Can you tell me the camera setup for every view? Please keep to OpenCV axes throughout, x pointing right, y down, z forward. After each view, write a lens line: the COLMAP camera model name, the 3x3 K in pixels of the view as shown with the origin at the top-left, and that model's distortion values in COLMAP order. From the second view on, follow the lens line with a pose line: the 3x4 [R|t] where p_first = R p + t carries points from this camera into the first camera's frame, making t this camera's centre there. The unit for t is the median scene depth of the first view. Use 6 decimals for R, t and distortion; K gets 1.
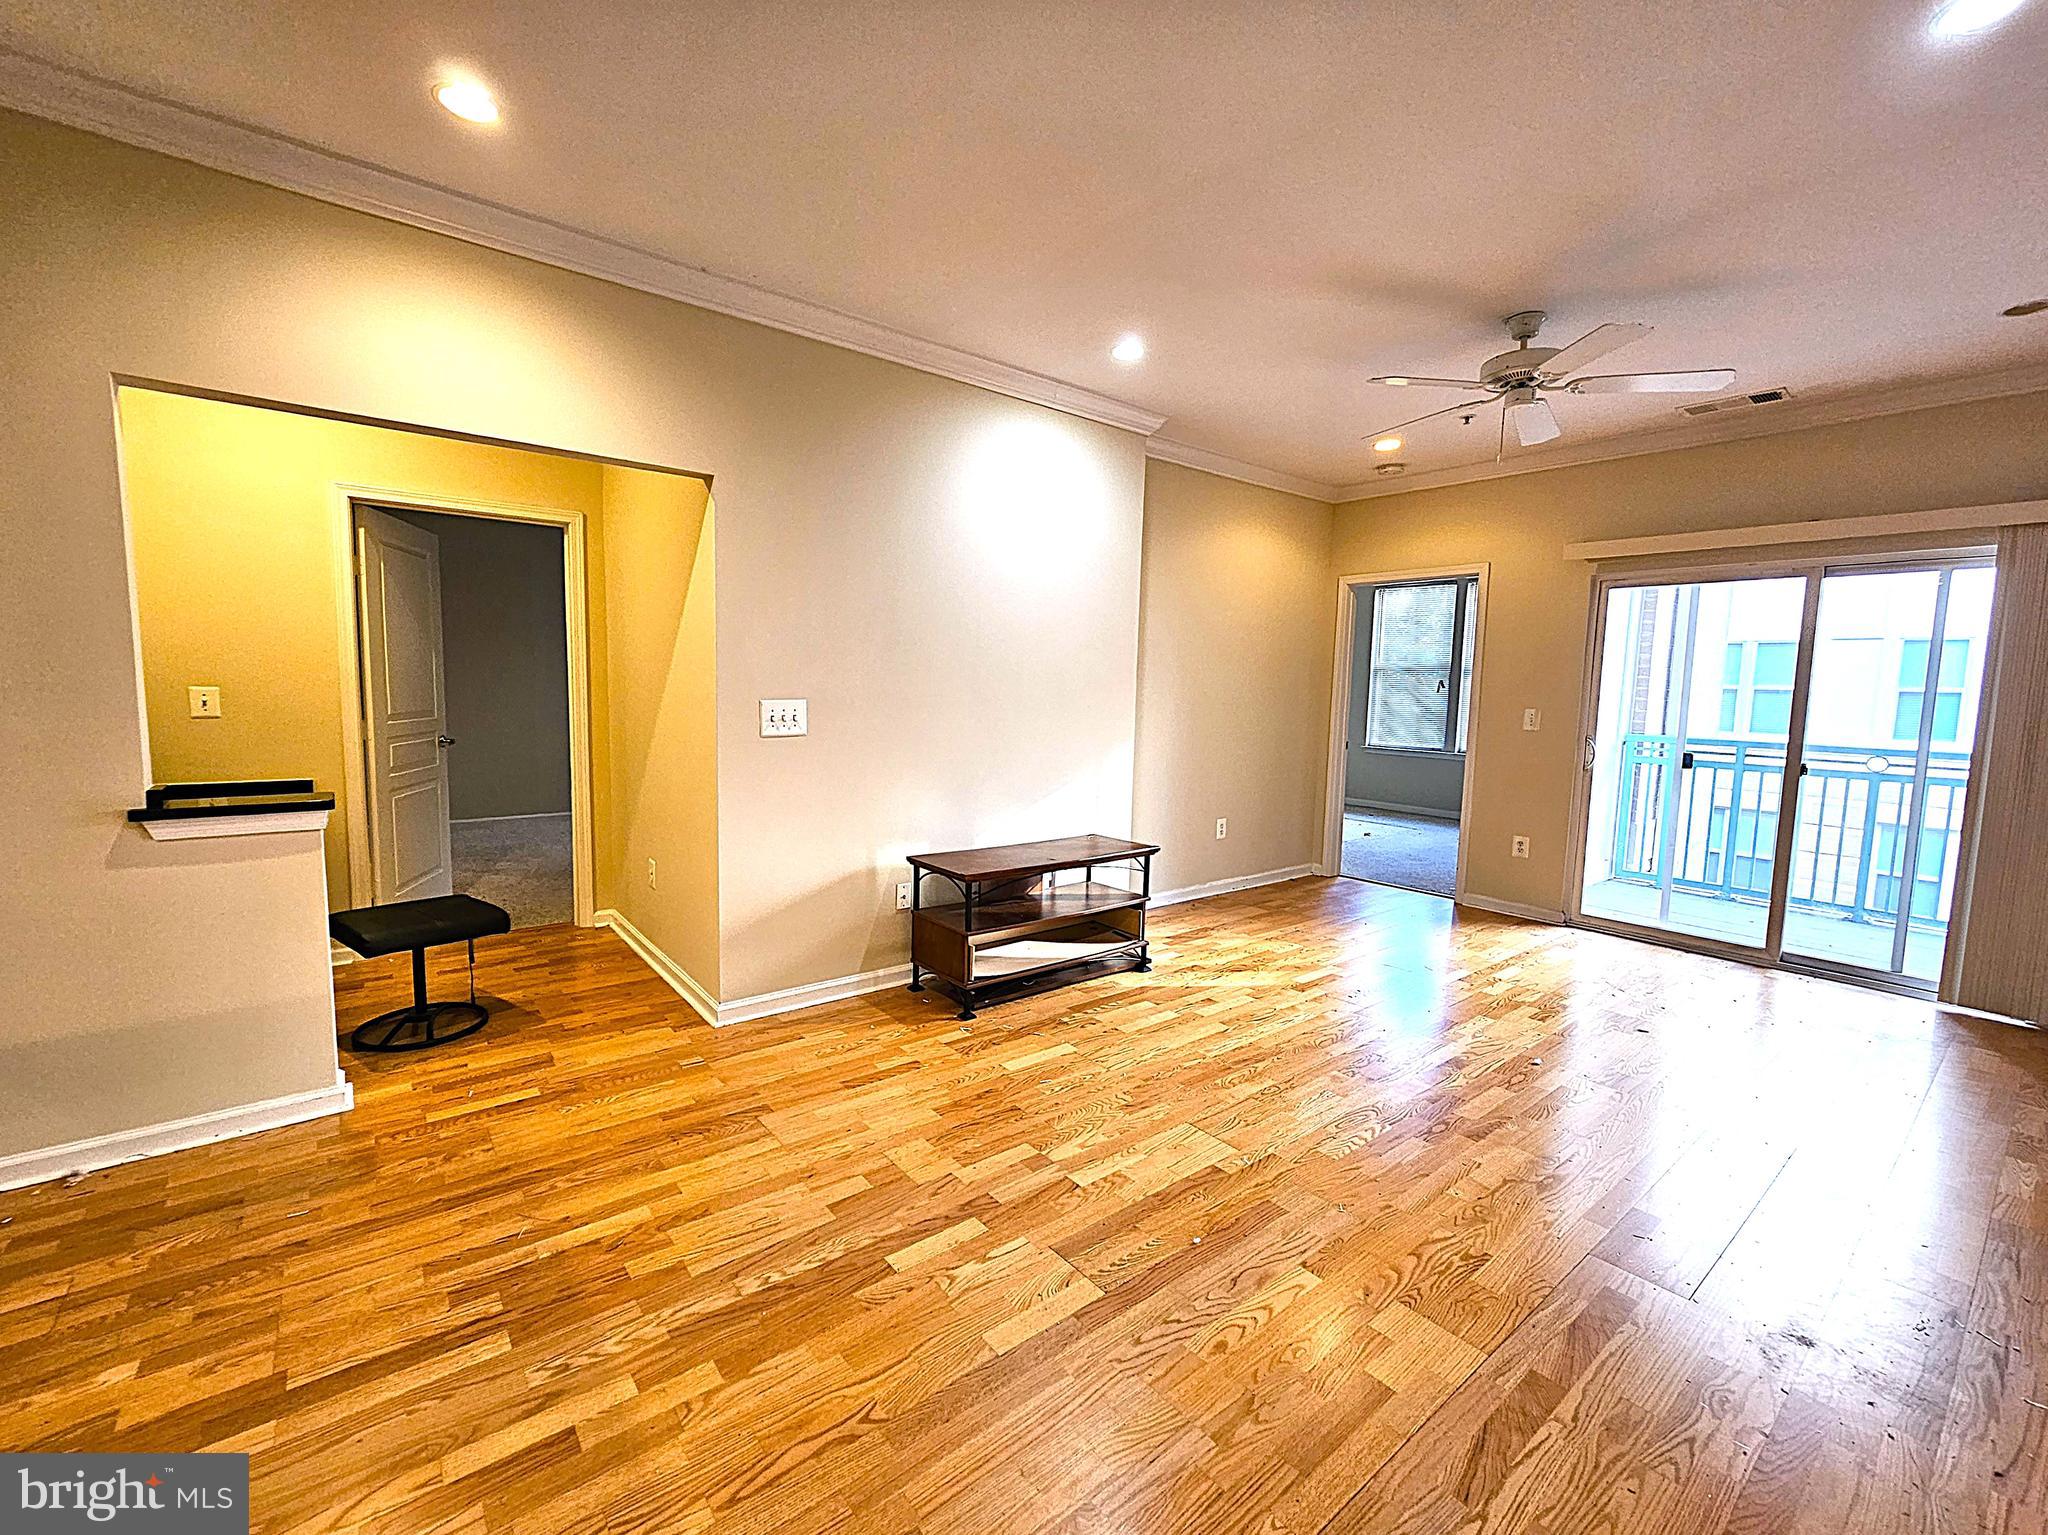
lens RADIAL K [[852.6, 0, 1014.1], [0, 852.6, 771.1], [0, 0, 1]] dist [-0.002437, -0.000482]
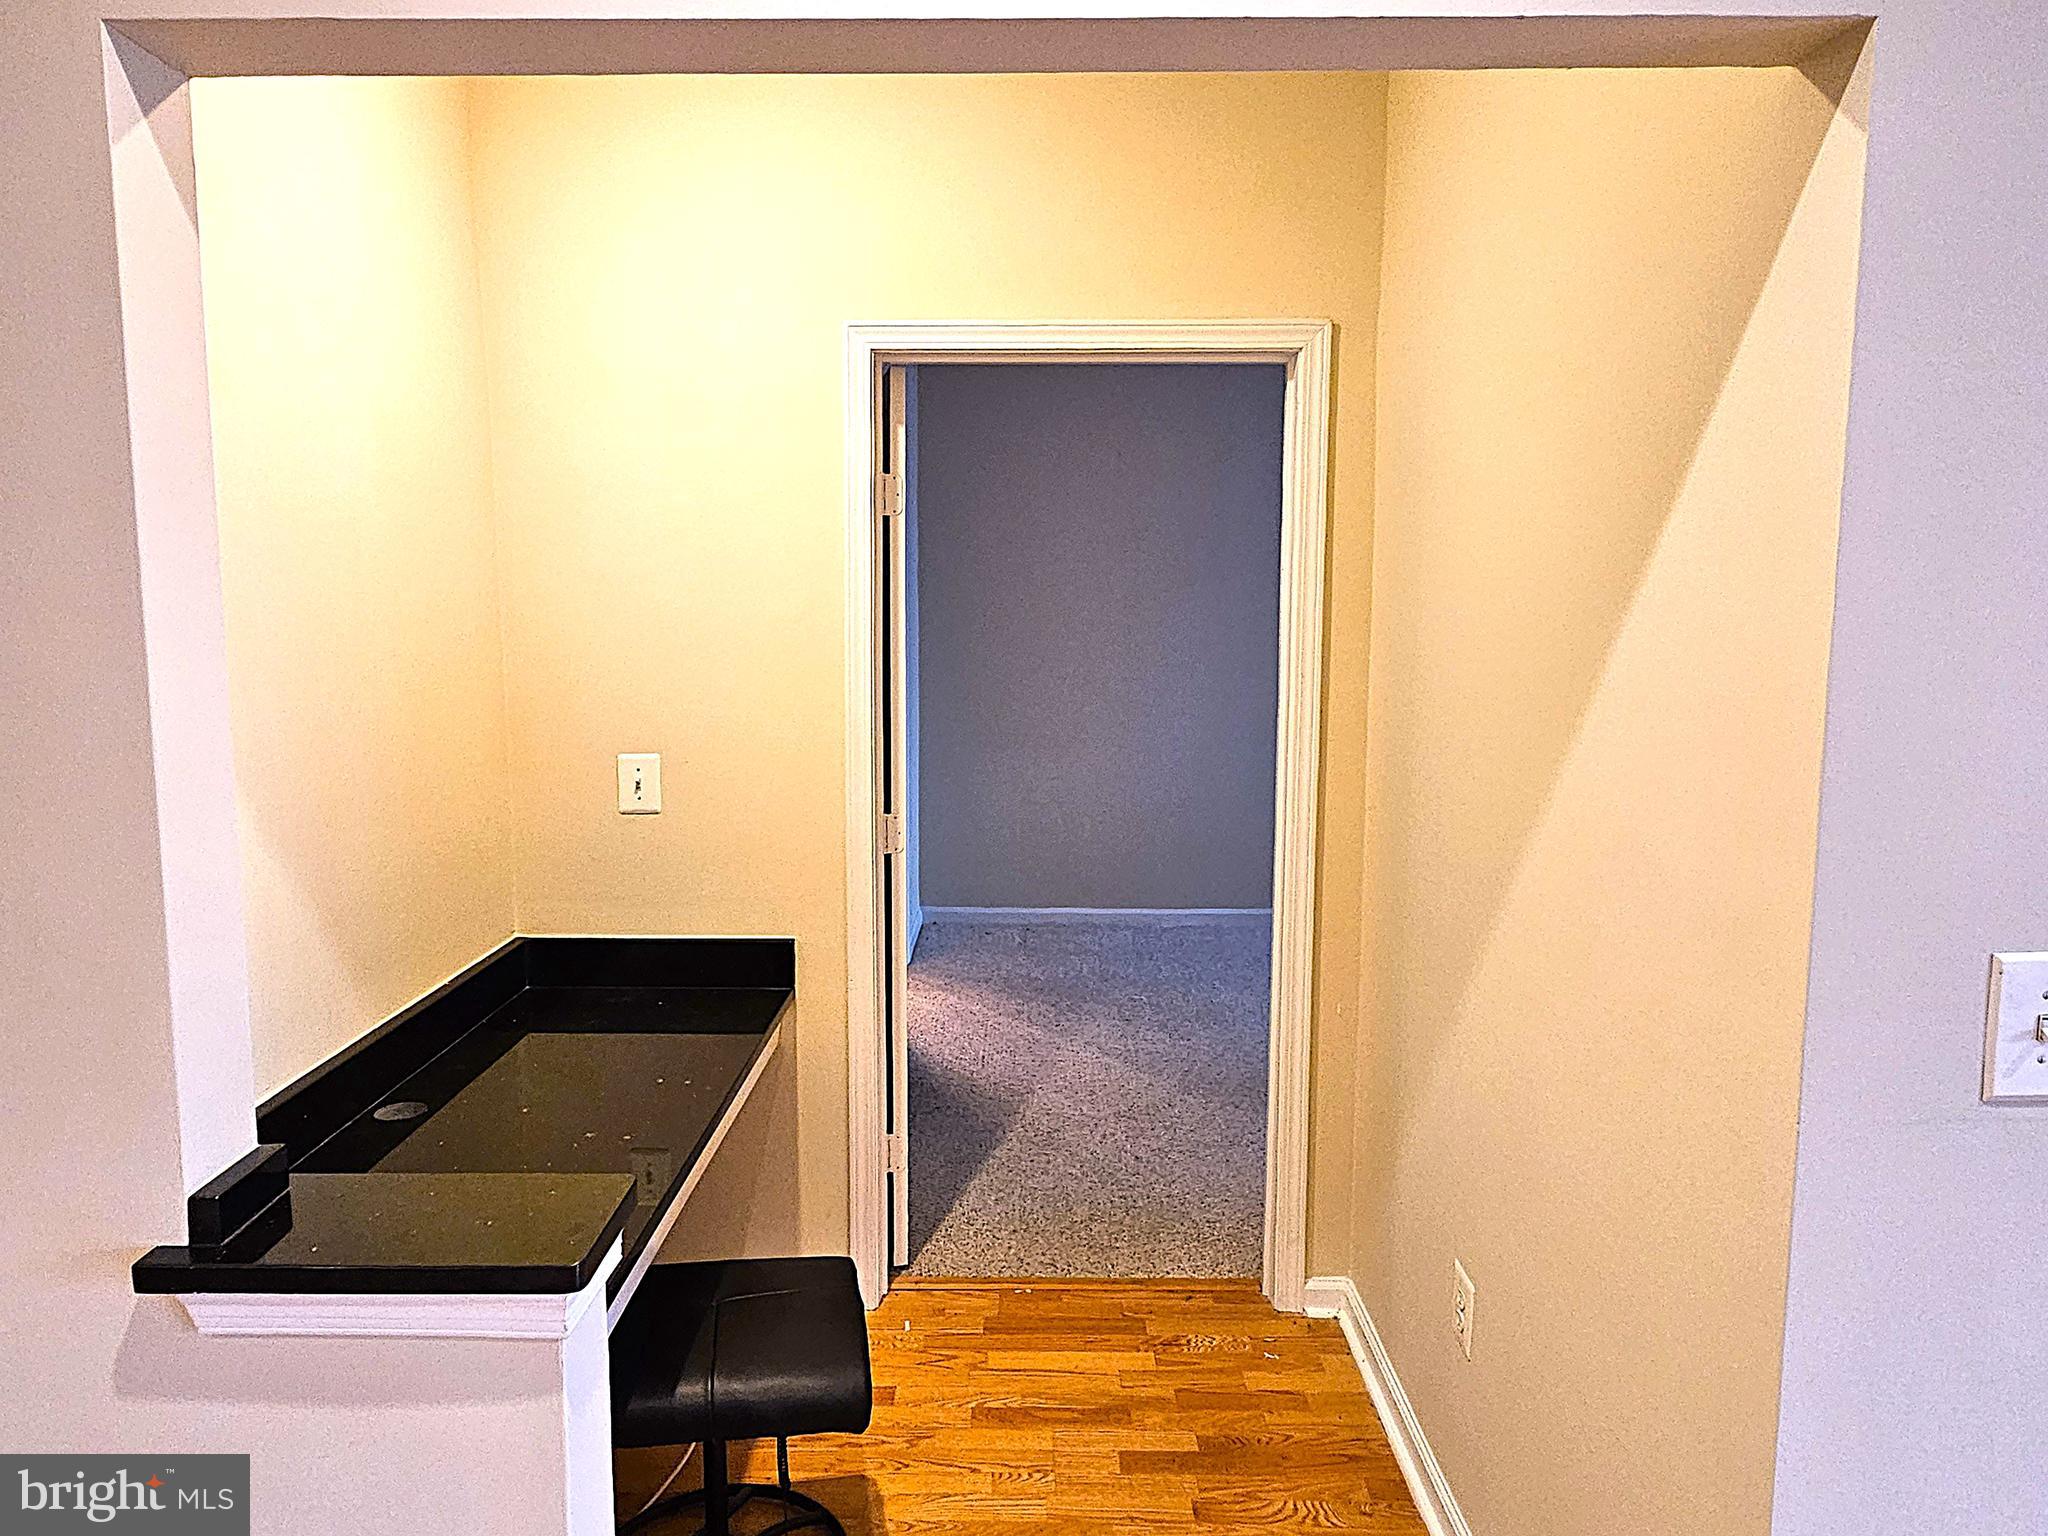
lens RADIAL K [[1355.5, 0, 1002.3], [0, 1355.5, 754.3], [0, 0, 1]] dist [0.013874, -0.002140]
pose [[0.774727, 0.047647, -0.630498, -0.244473], [-0.048485, 0.998697, 0.015896, -0.116067], [0.630434, 0.018254, 0.776028, 0.469696]]
